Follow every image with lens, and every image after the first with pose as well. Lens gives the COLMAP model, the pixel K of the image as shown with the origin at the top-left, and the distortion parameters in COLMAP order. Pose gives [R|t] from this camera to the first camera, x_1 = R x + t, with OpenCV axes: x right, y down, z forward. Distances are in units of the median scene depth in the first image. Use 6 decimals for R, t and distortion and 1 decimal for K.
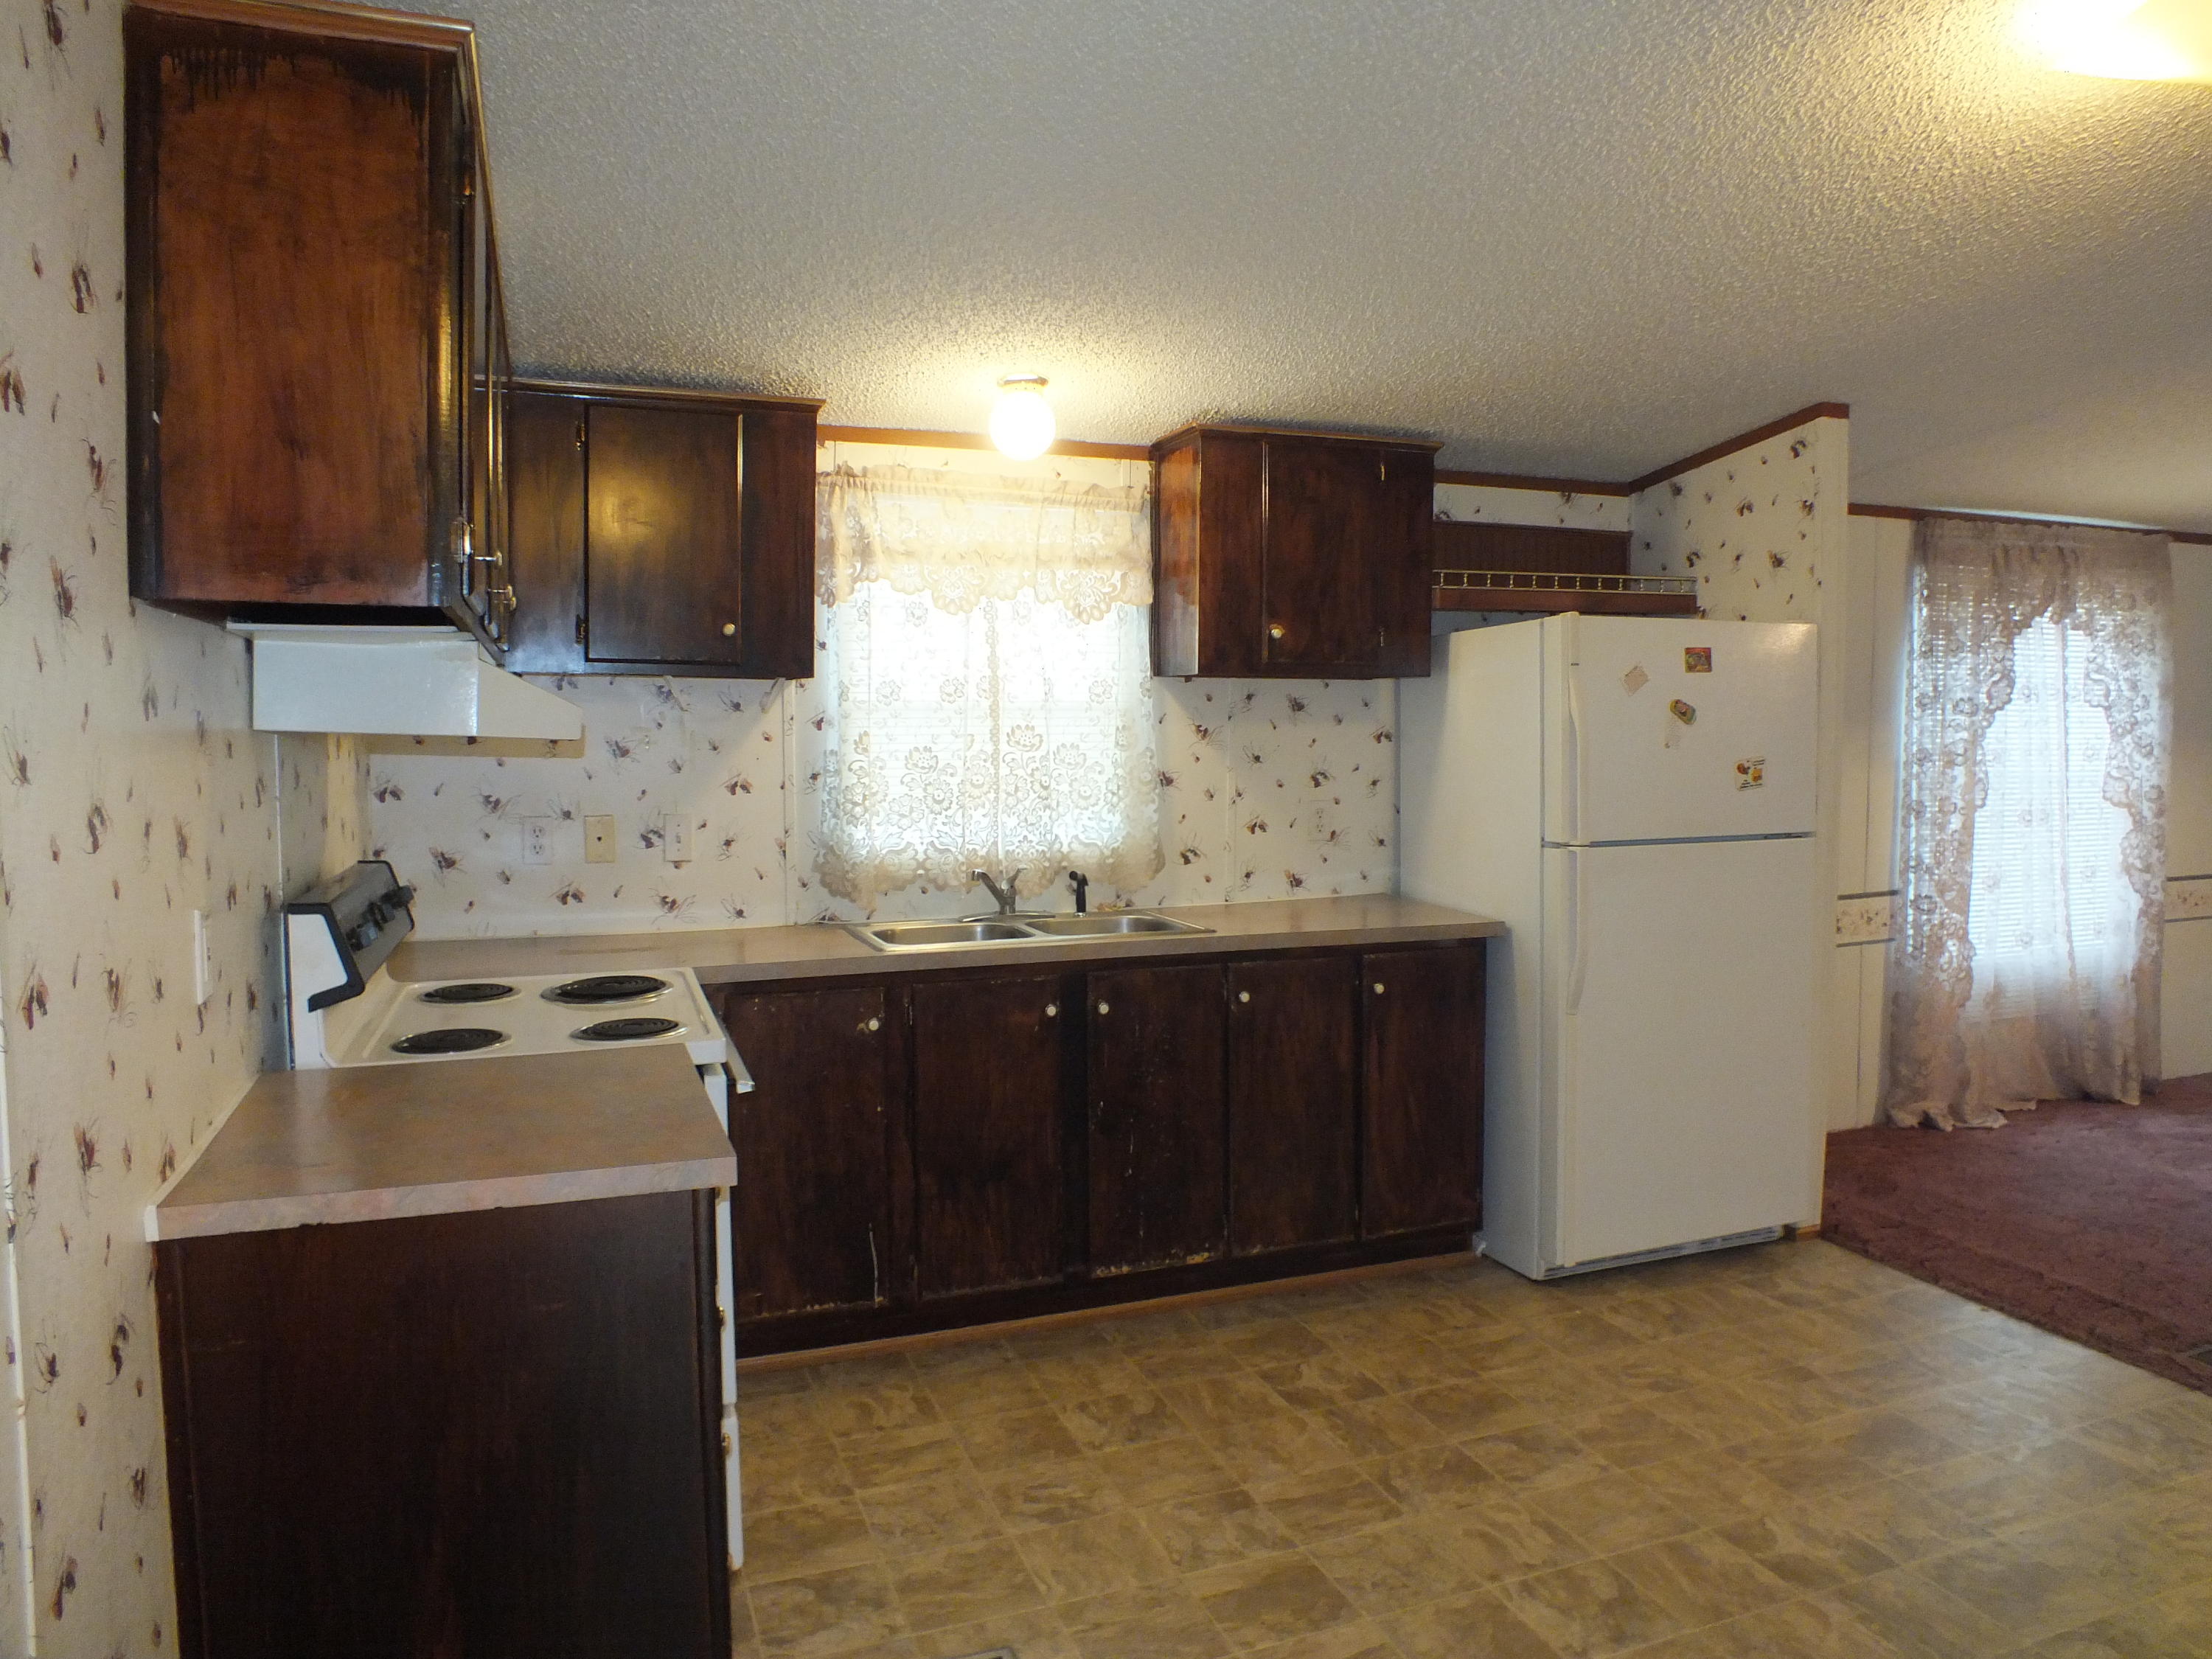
lens RADIAL K [[1467.2, 0, 1119.3], [0, 1467.2, 785.2], [0, 0, 1]] dist [-0.087658, 0.027214]
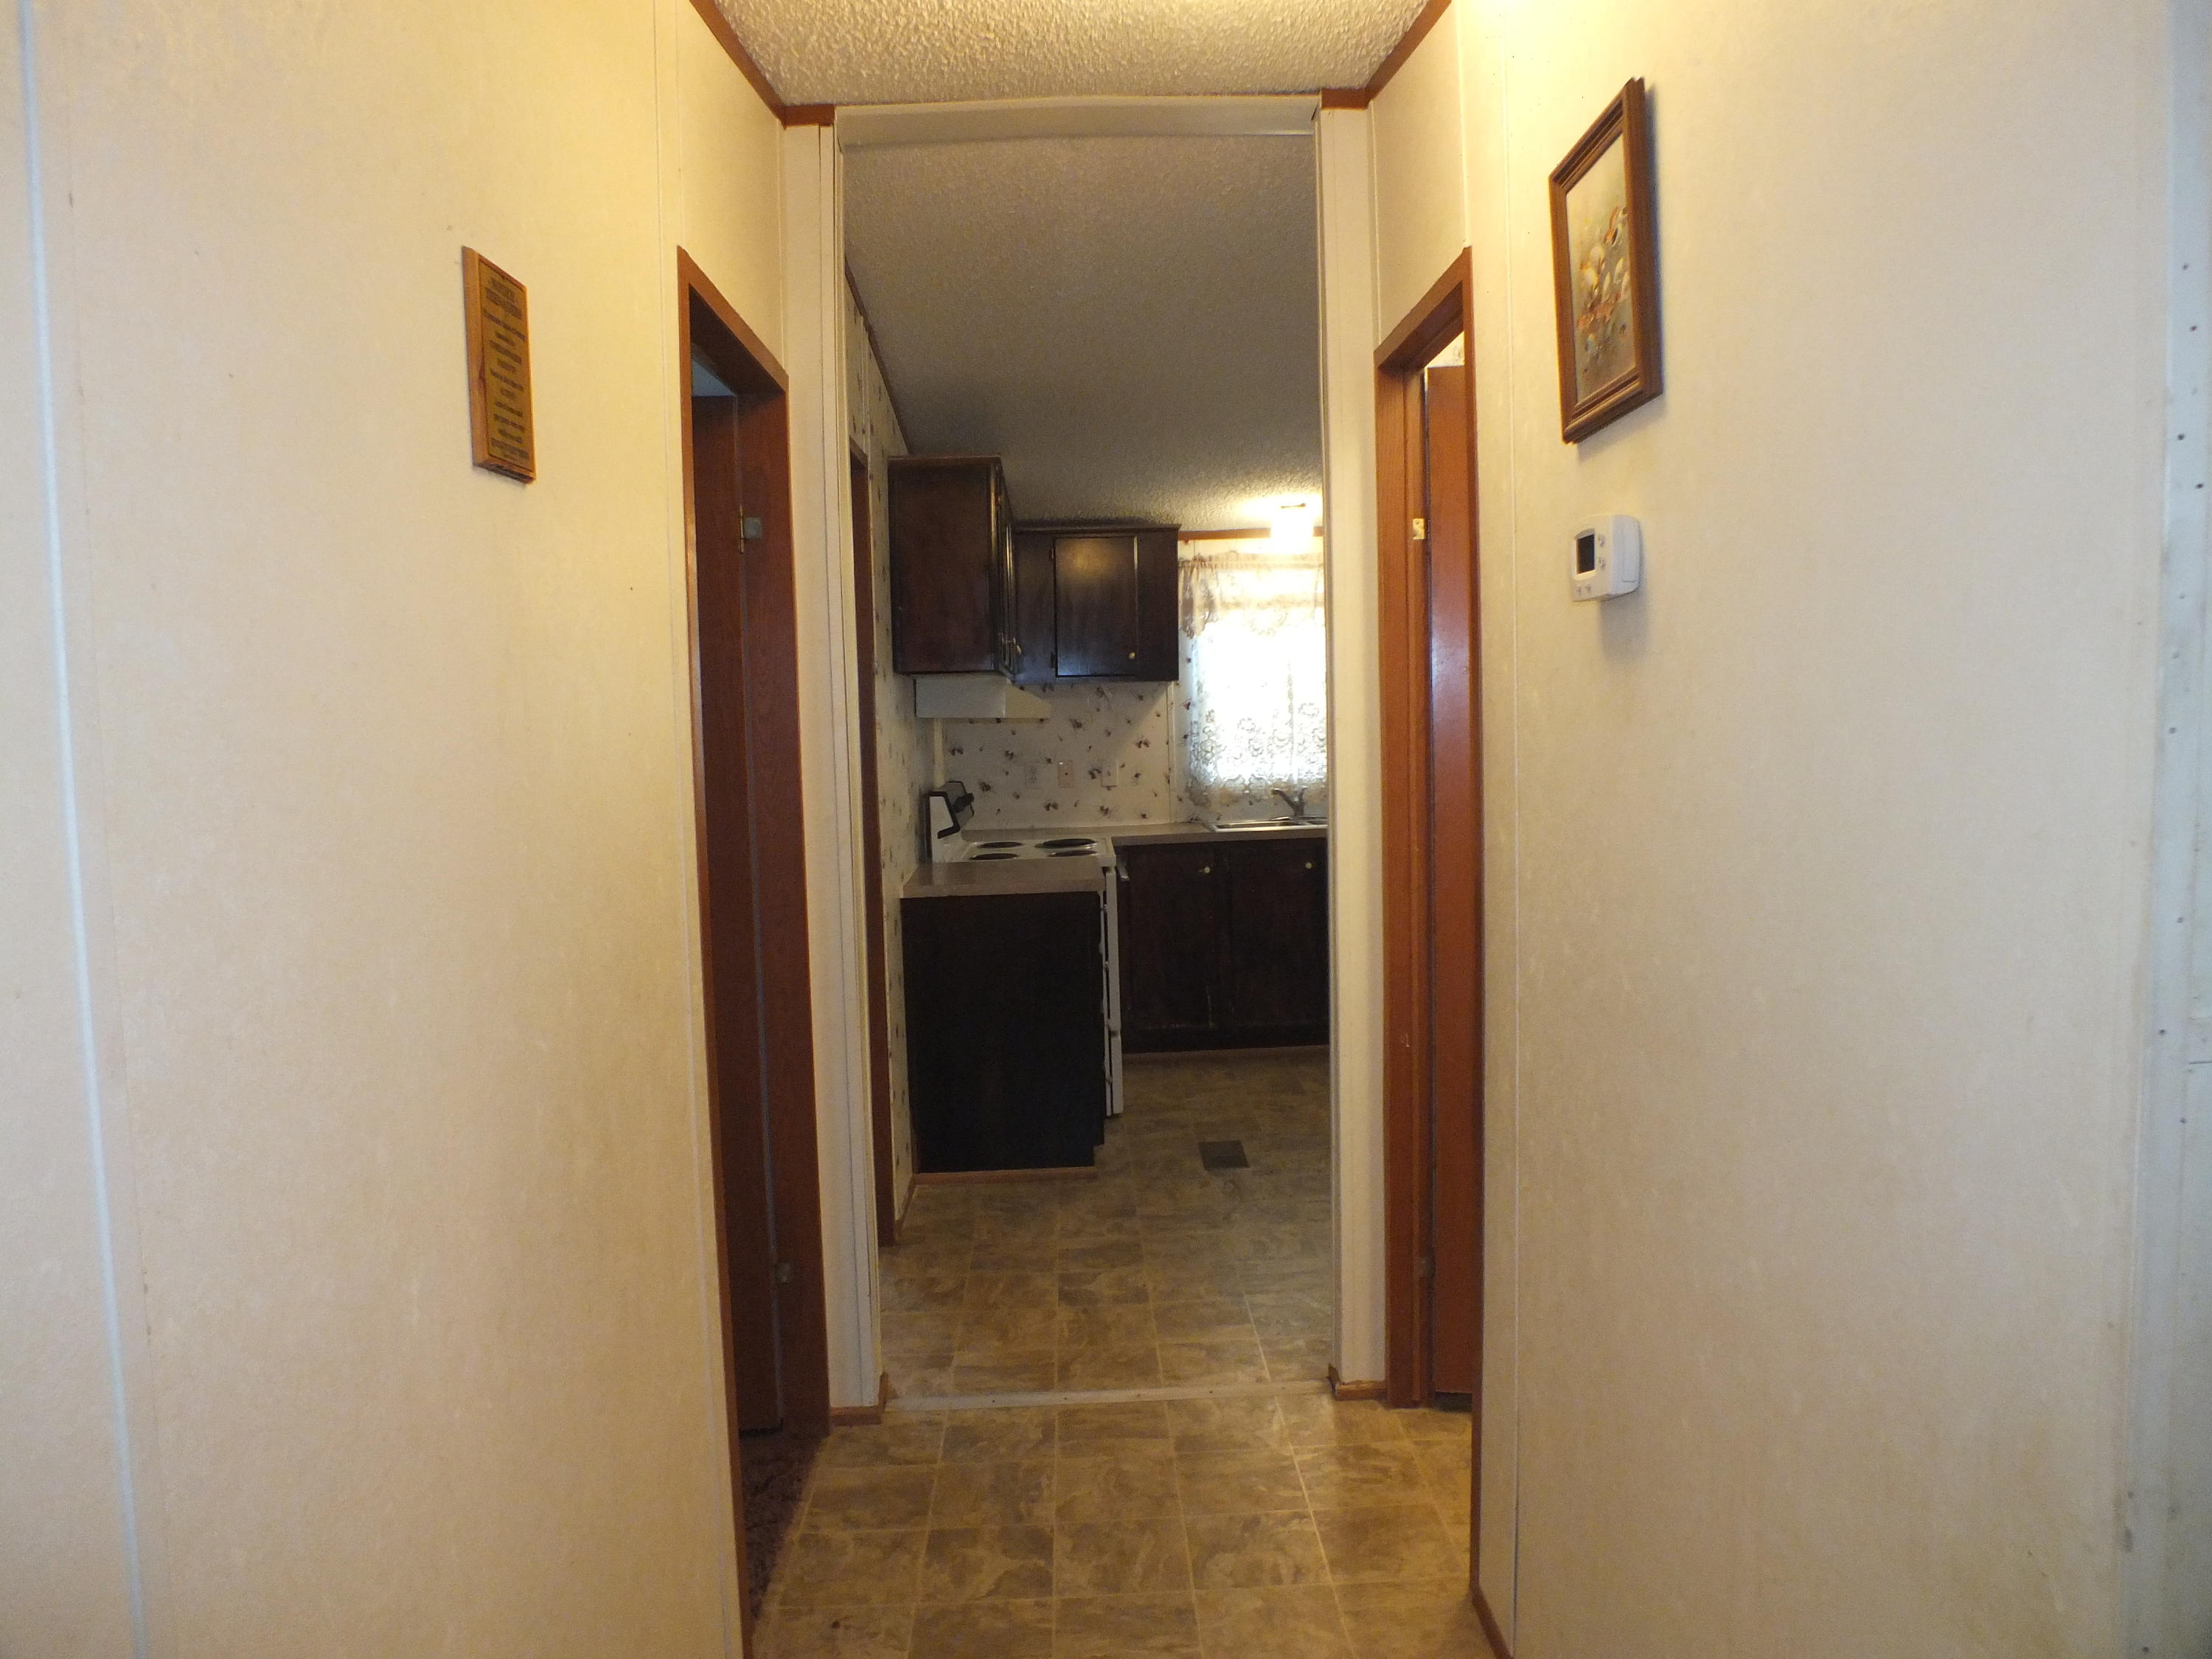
lens RADIAL K [[1467.2, 0, 1108.7], [0, 1467.2, 742.1], [0, 0, 1]] dist [-0.087658, 0.027214]
pose [[0.944510, -0.017214, -0.328031, 0.284965], [0.014814, 0.999842, -0.009813, 0.016726], [0.328148, 0.004409, 0.944616, -0.690759]]
